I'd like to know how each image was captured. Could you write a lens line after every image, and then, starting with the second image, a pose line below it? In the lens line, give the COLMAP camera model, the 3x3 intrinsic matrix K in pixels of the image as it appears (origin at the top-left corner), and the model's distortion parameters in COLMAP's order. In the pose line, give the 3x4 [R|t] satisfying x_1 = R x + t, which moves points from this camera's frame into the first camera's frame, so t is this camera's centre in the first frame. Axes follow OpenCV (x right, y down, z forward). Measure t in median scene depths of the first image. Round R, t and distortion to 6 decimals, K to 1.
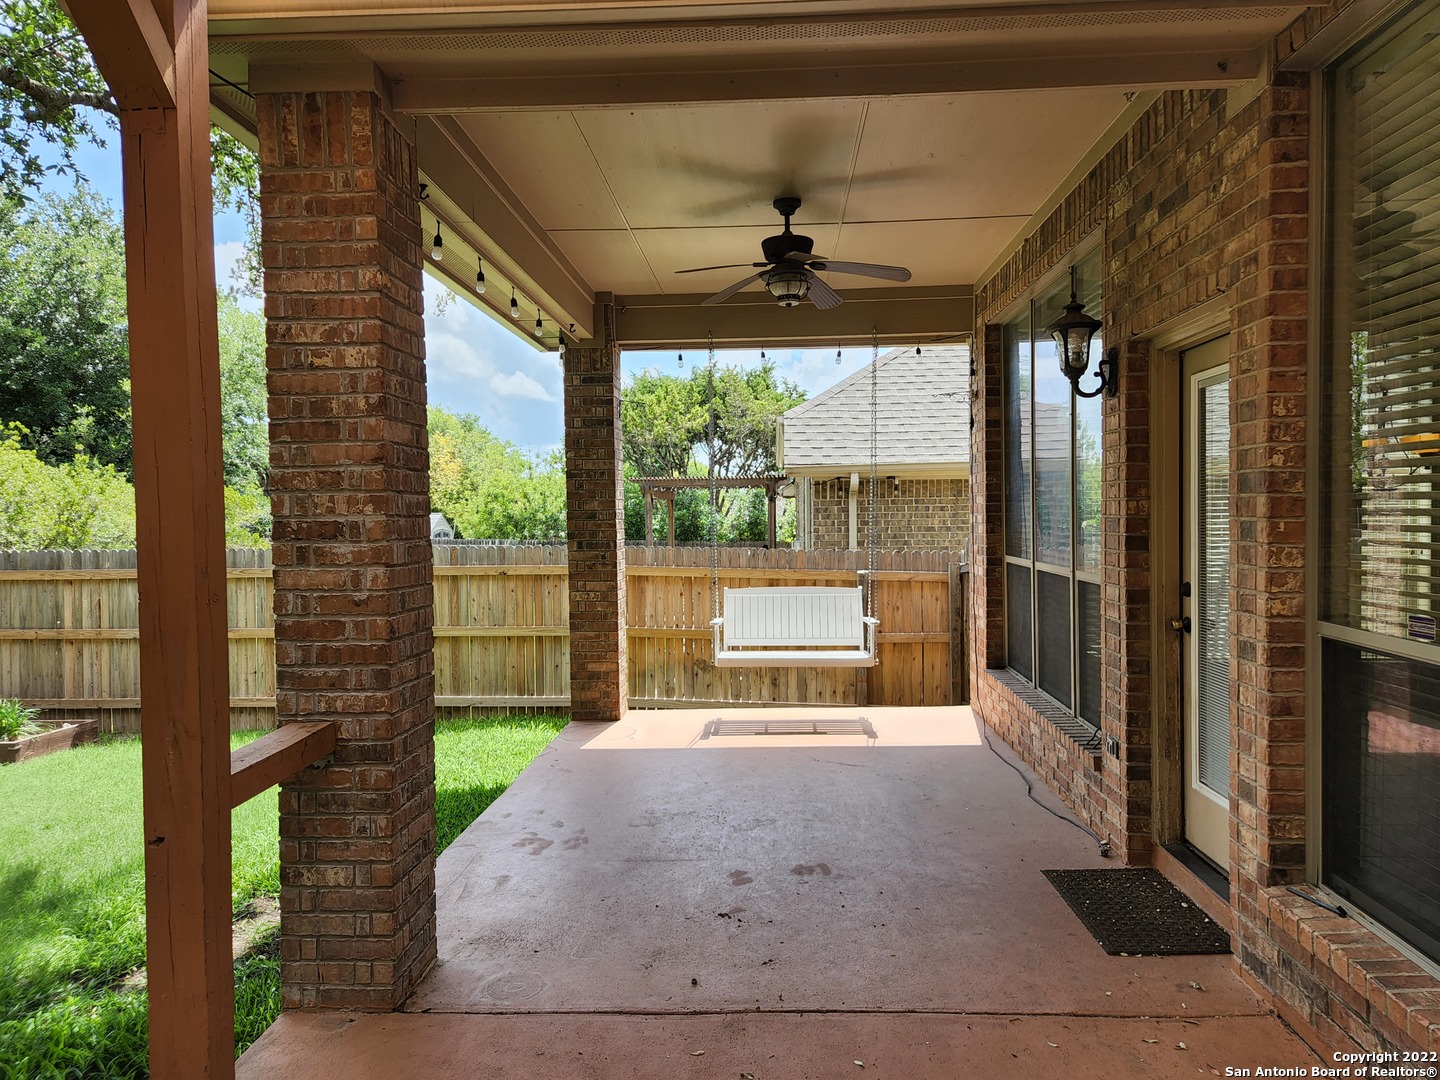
lens RADIAL K [[944.9, 0, 721.8], [0, 944.9, 539.7], [0, 0, 1]] dist [0.026092, -0.032017]
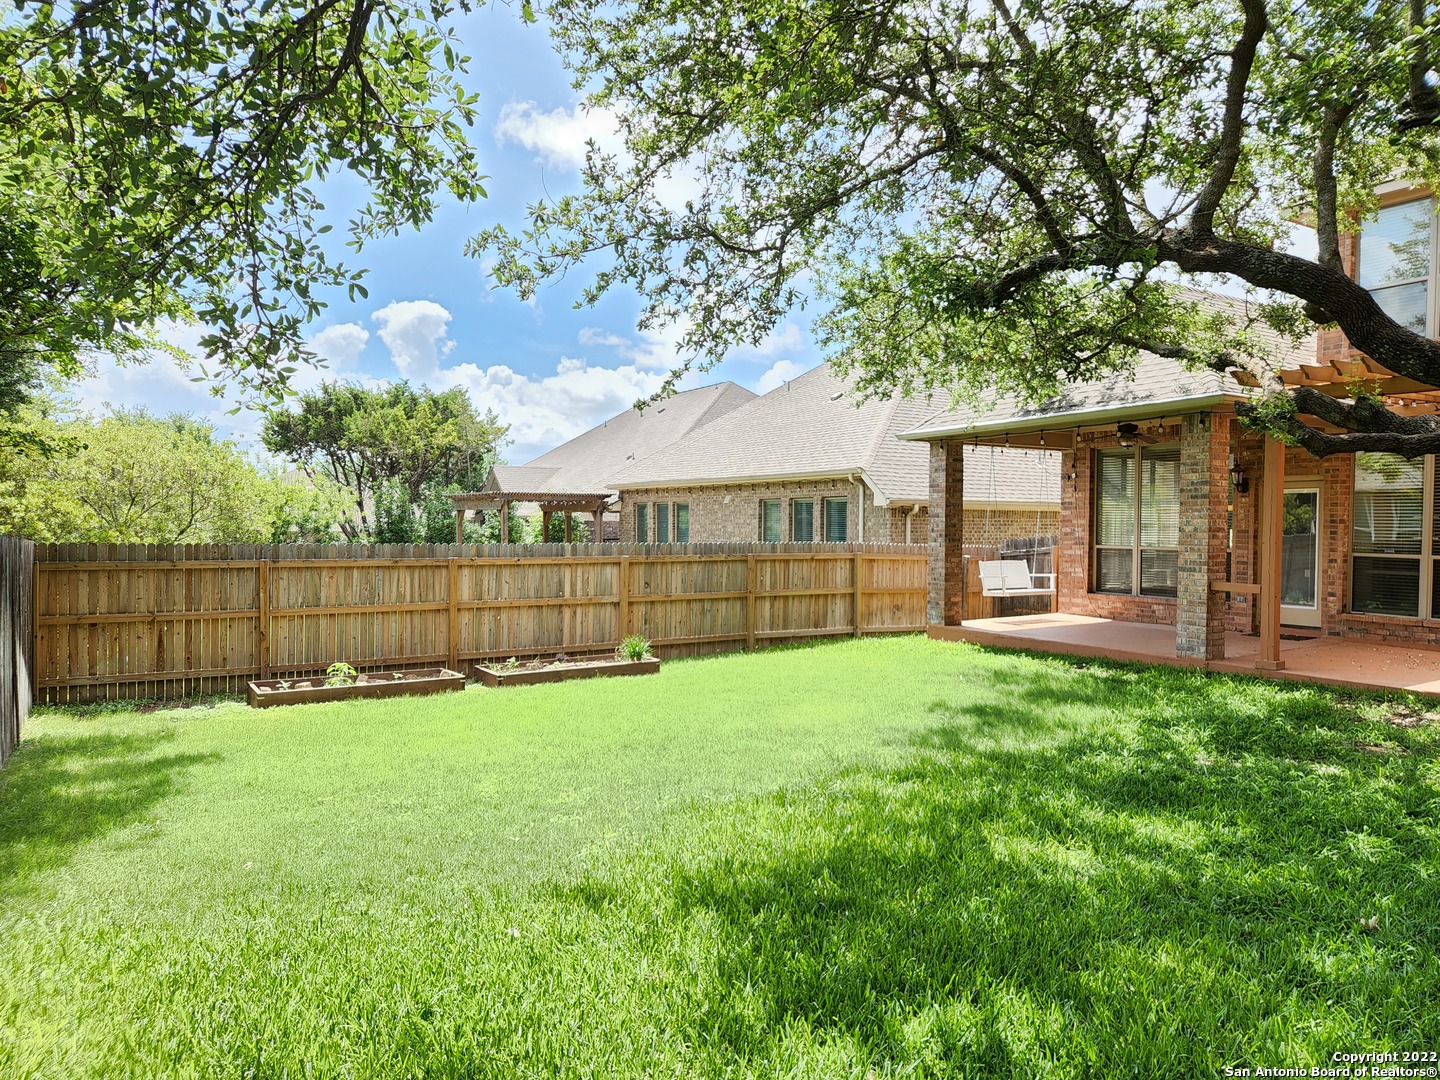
lens RADIAL K [[944.9, 0, 721.3], [0, 944.9, 545.0], [0, 0, 1]] dist [0.026092, -0.032017]
pose [[0.815255, 0.006616, 0.579065, -1.352055], [-0.003805, 0.999974, -0.006067, 0.023781], [-0.579090, 0.002743, 0.815259, -0.300996]]
